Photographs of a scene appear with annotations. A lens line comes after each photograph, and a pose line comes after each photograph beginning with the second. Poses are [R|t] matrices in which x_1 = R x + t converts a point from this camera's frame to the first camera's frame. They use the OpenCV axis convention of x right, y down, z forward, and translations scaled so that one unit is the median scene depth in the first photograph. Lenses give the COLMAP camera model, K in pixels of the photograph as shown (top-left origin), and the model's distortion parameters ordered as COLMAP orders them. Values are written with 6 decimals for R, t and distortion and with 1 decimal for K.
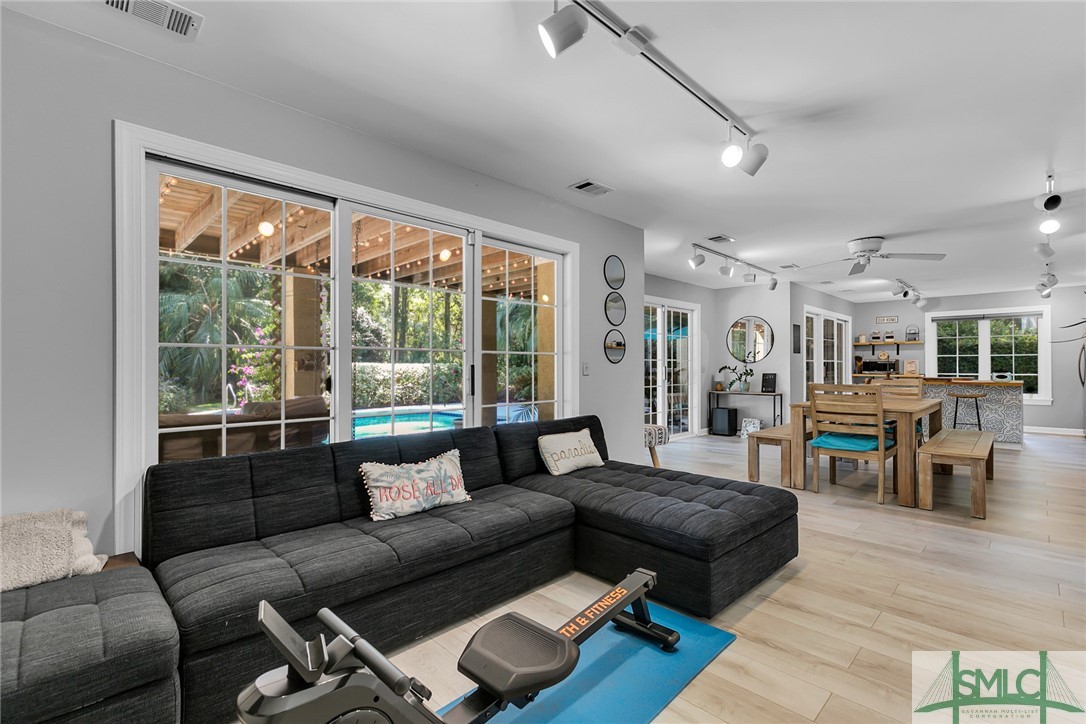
lens RADIAL K [[492.5, 0, 538.3], [0, 492.5, 363.2], [0, 0, 1]] dist [-0.000690, 0.000026]
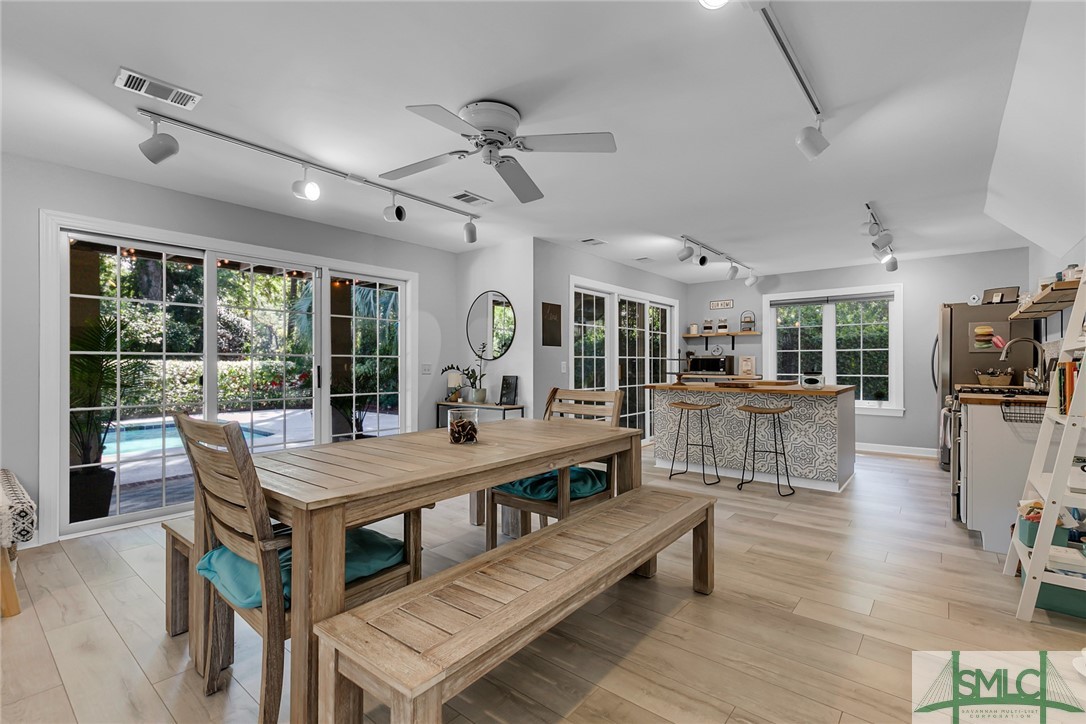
lens RADIAL K [[492.5, 0, 549.3], [0, 492.5, 364.3], [0, 0, 1]] dist [-0.000690, 0.000026]
pose [[0.993686, -0.001192, 0.112187, 0.370655], [0.000380, 0.999974, 0.007265, -0.000068], [-0.112193, -0.007177, 0.993661, 0.274749]]
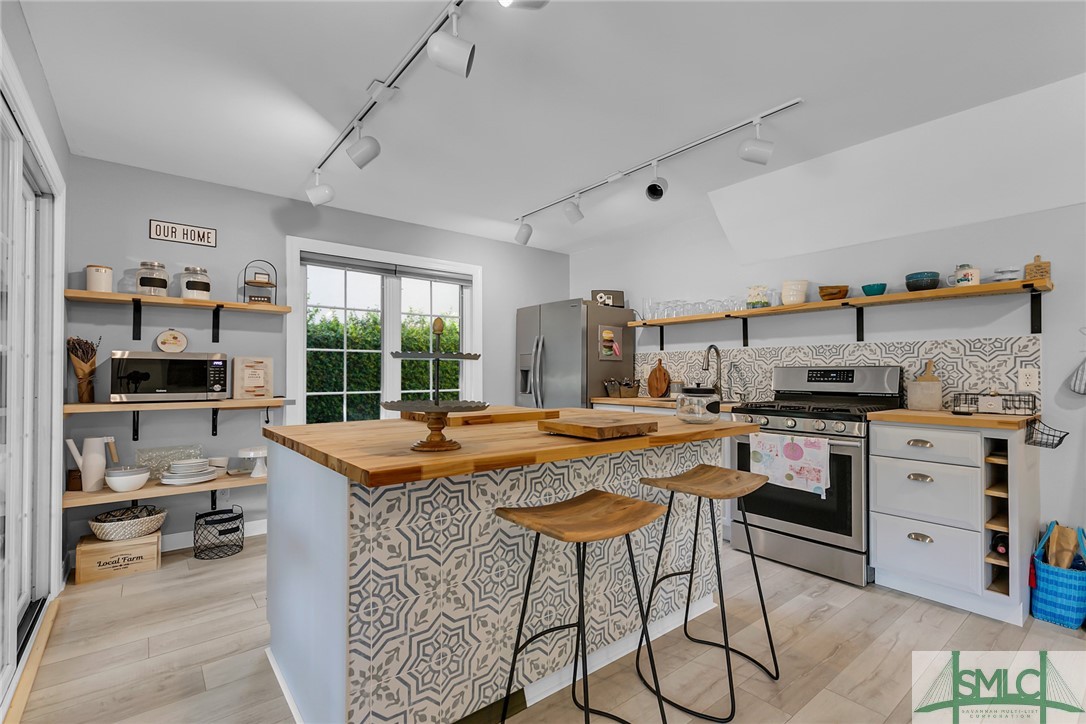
lens RADIAL K [[492.5, 0, 546.2], [0, 492.5, 366.6], [0, 0, 1]] dist [-0.000690, 0.000026]
pose [[0.086778, 0.011881, 0.996157, 0.425500], [-0.006002, 0.999917, -0.011403, 0.002786], [-0.996210, -0.004989, 0.086842, 0.769141]]
